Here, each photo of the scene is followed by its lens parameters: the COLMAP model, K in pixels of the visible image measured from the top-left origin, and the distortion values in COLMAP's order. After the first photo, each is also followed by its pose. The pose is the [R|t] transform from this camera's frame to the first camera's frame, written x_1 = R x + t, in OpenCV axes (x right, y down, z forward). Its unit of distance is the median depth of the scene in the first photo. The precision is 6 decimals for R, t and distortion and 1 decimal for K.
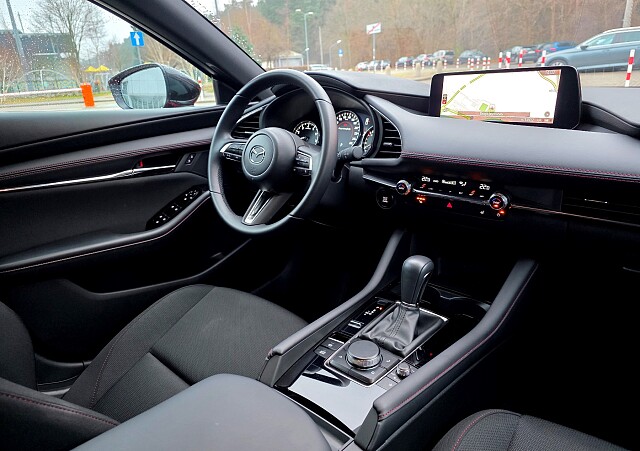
lens RADIAL K [[438.8, 0, 319.6], [0, 438.8, 224.3], [0, 0, 1]] dist [0.004198, 0.000679]
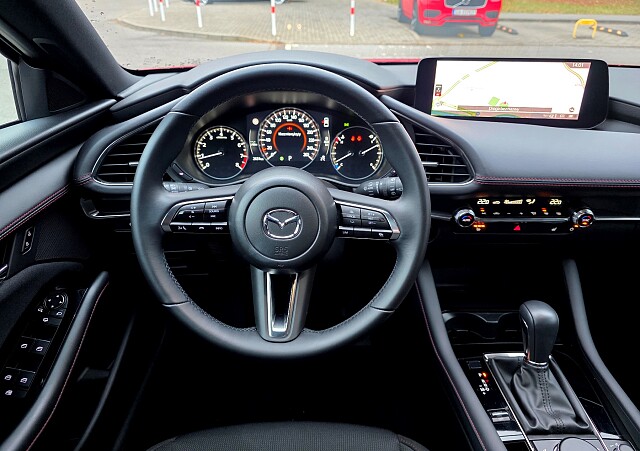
lens RADIAL K [[438.8, 0, 319.6], [0, 438.8, 224.3], [0, 0, 1]] dist [0.004198, 0.000679]
pose [[0.731380, -0.276263, 0.623507, -0.492390], [0.179766, 0.960037, 0.214505, -0.289395], [-0.657850, -0.044800, 0.751815, 0.584817]]
